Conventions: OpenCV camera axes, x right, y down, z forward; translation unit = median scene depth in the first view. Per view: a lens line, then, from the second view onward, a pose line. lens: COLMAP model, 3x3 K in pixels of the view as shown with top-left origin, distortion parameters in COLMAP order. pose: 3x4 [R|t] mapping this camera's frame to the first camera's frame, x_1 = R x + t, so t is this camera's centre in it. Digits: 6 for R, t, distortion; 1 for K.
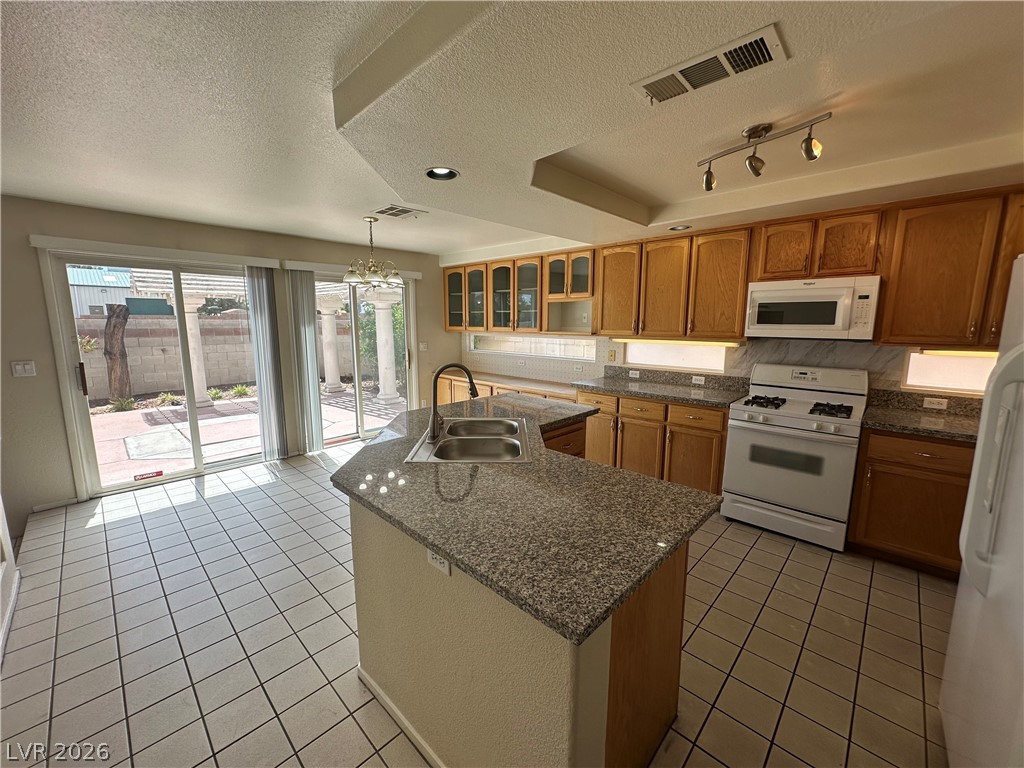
lens RADIAL K [[409.4, 0, 517.2], [0, 409.4, 381.4], [0, 0, 1]] dist [-0.000690, 0.000158]
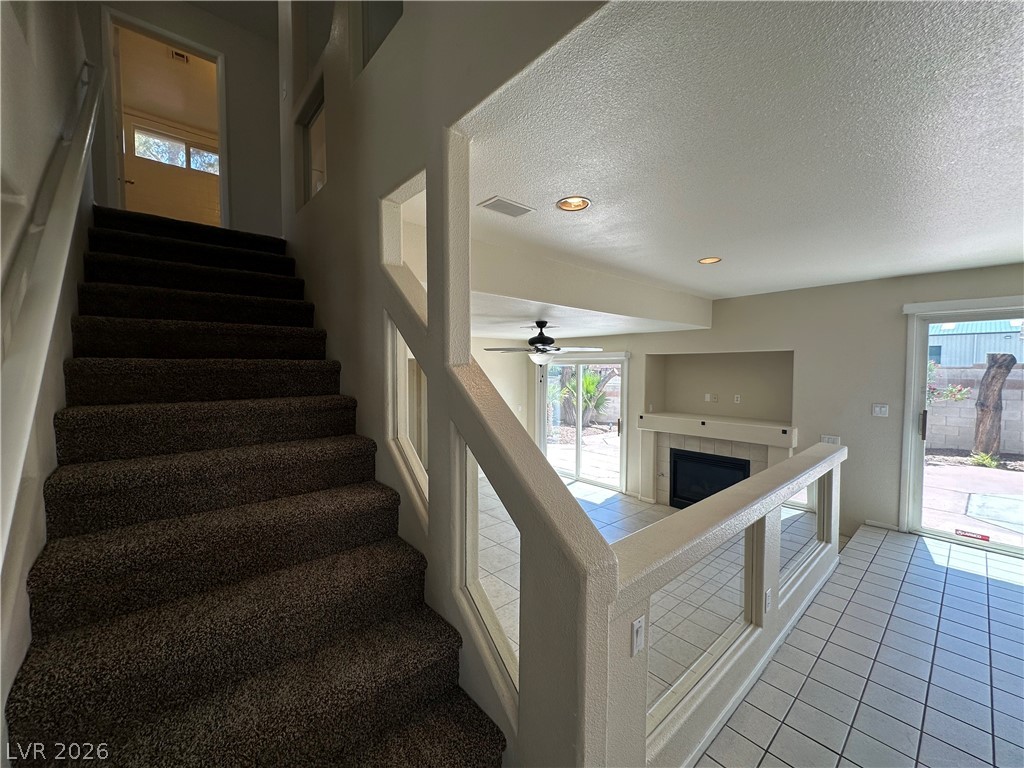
lens RADIAL K [[409.4, 0, 512.5], [0, 409.4, 379.8], [0, 0, 1]] dist [-0.000690, 0.000158]
pose [[-0.093278, 0.029820, -0.995193, 0.134544], [-0.148380, 0.987973, 0.043511, -0.008895], [0.984522, 0.151725, -0.087732, -0.021083]]
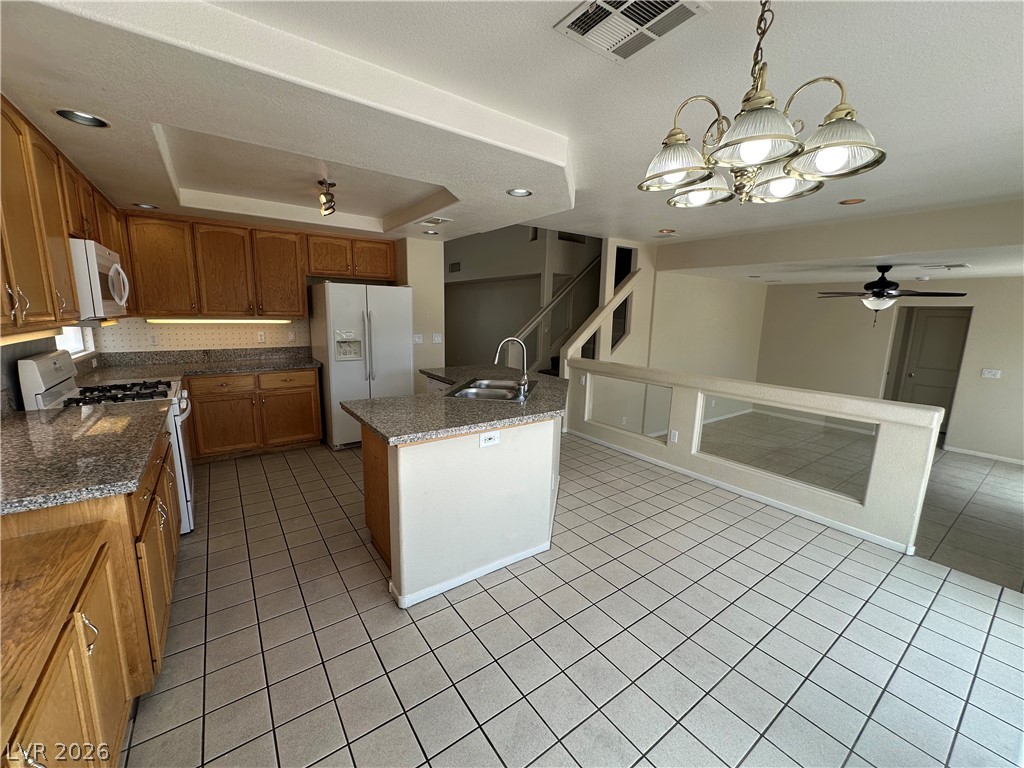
lens RADIAL K [[409.4, 0, 514.0], [0, 409.4, 380.9], [0, 0, 1]] dist [-0.000690, 0.000158]
pose [[-0.980634, -0.054880, 0.188004, -0.250025], [0.005778, 0.951412, 0.307867, -0.189333], [-0.195765, 0.302991, -0.932670, 1.344590]]
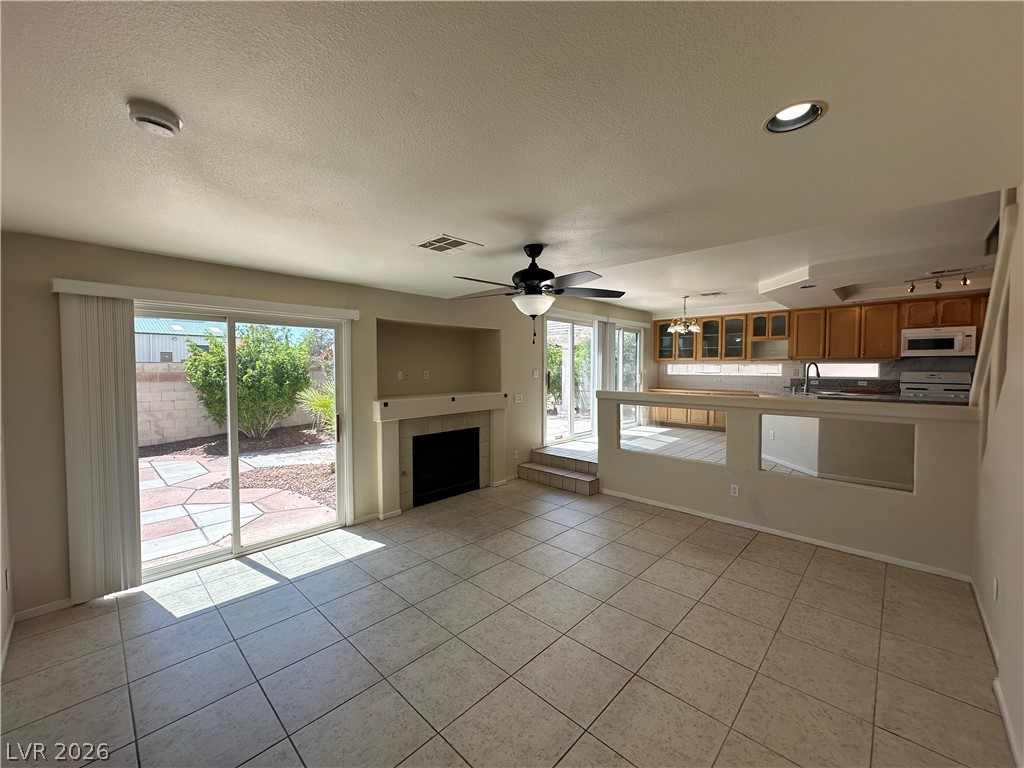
lens RADIAL K [[409.4, 0, 515.8], [0, 409.4, 381.5], [0, 0, 1]] dist [-0.000690, 0.000158]
pose [[0.999985, -0.001860, 0.005104, -1.109895], [0.002428, 0.993527, -0.113571, 0.194119], [-0.004860, 0.113582, 0.993517, -0.786632]]
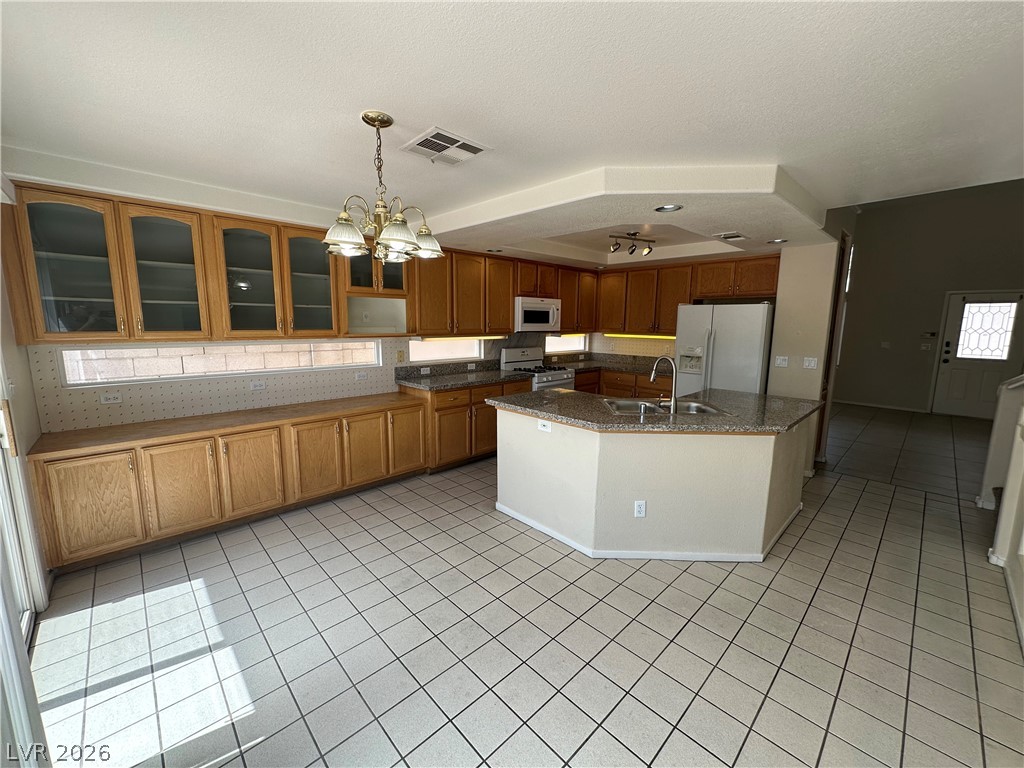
lens RADIAL K [[409.4, 0, 510.6], [0, 409.4, 381.2], [0, 0, 1]] dist [-0.000690, 0.000158]
pose [[0.053317, -0.148268, 0.987509, -0.868207], [0.138063, 0.980513, 0.139763, -0.125939], [-0.988987, 0.128887, 0.072748, 0.816289]]
